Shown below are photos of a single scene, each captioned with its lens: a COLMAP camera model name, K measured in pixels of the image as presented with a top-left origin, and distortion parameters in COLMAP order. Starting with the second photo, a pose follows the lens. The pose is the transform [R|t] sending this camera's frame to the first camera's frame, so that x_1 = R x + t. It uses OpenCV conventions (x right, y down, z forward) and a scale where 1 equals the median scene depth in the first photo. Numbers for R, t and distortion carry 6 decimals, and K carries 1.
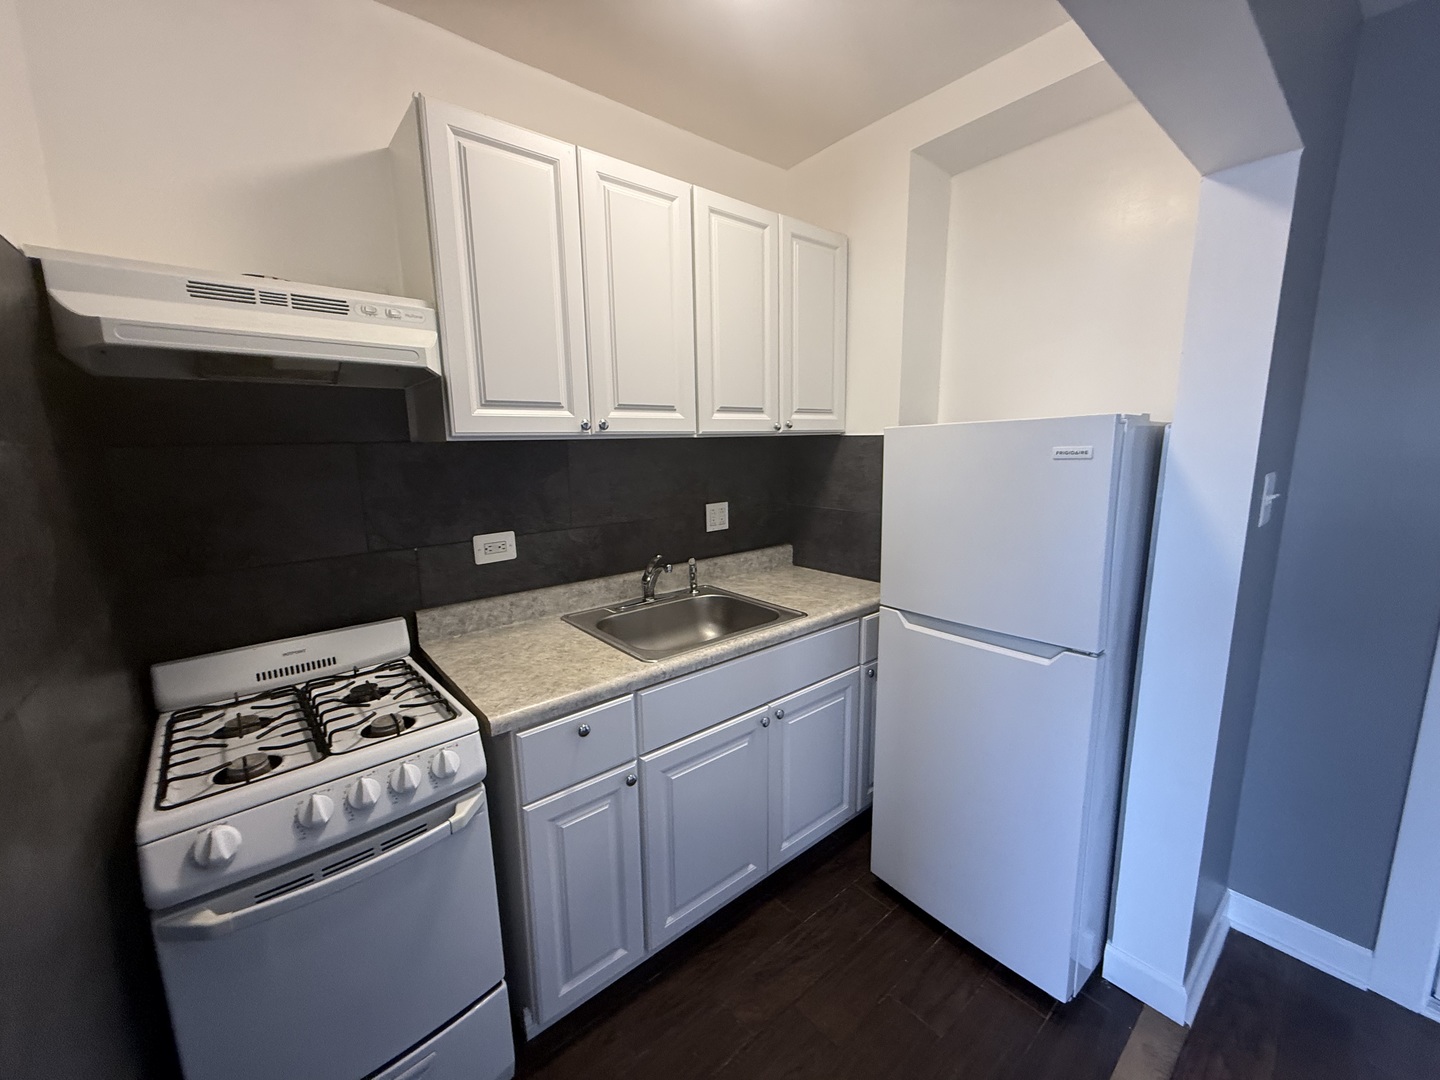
lens RADIAL K [[573.1, 0, 721.6], [0, 573.1, 540.3], [0, 0, 1]] dist [0.001316, -0.000460]
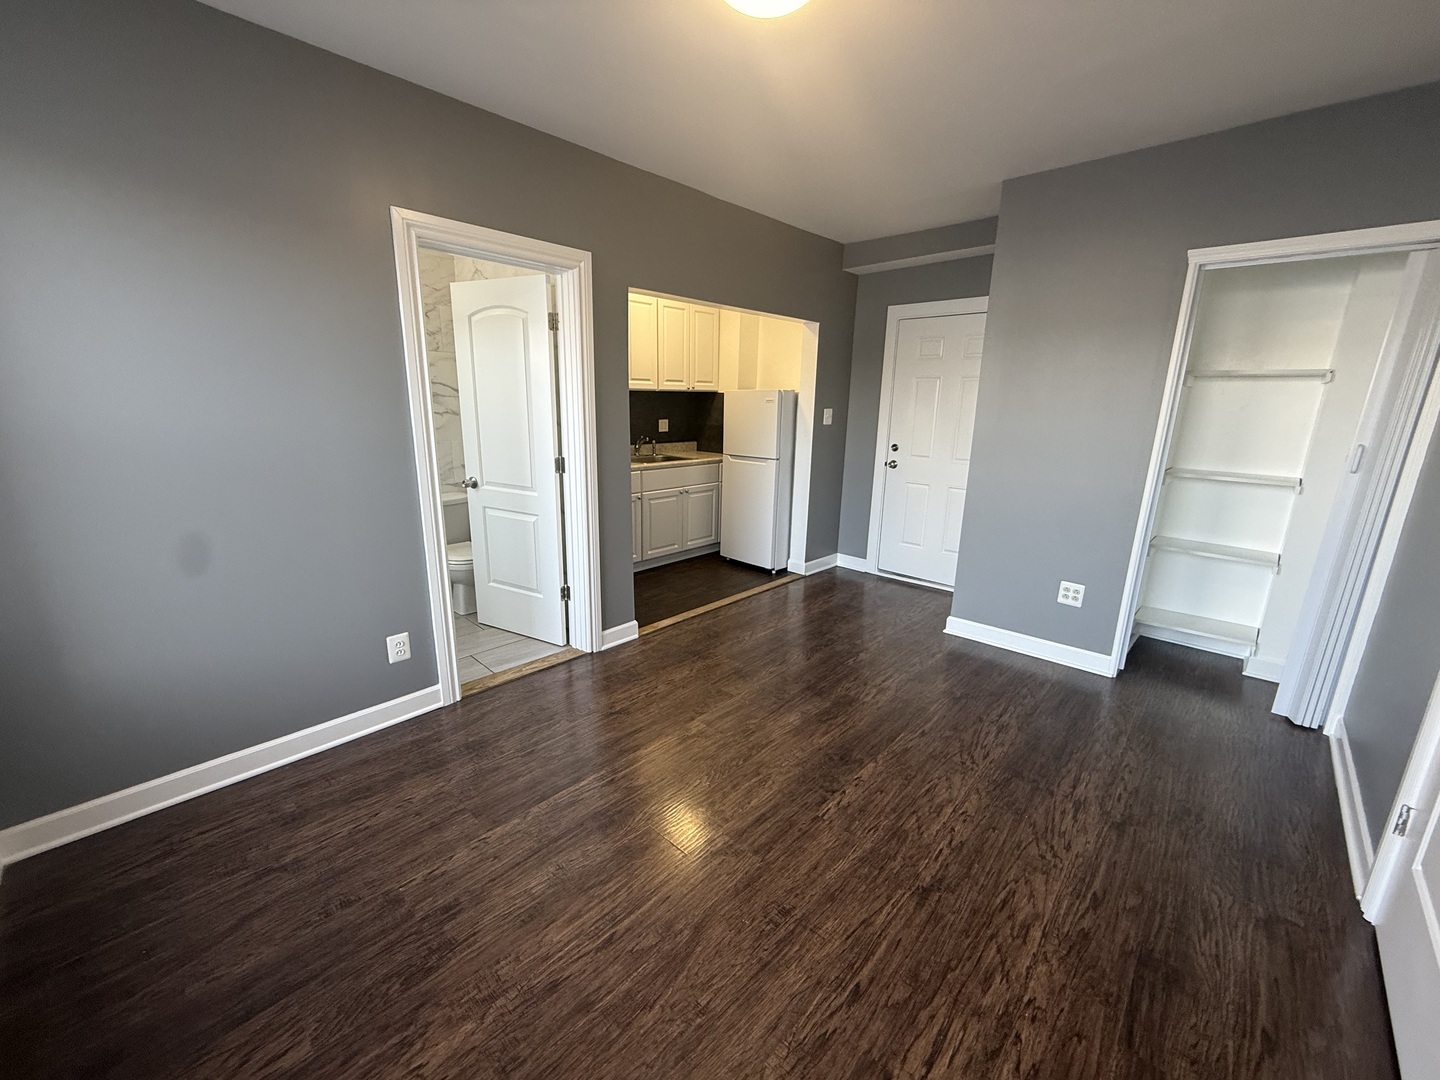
lens RADIAL K [[573.1, 0, 716.6], [0, 573.1, 535.7], [0, 0, 1]] dist [0.001316, -0.000460]
pose [[0.993425, 0.009588, 0.114087, -0.086977], [-0.017448, 0.997526, 0.068101, 0.383456], [-0.113151, -0.069644, 0.991134, -2.167199]]
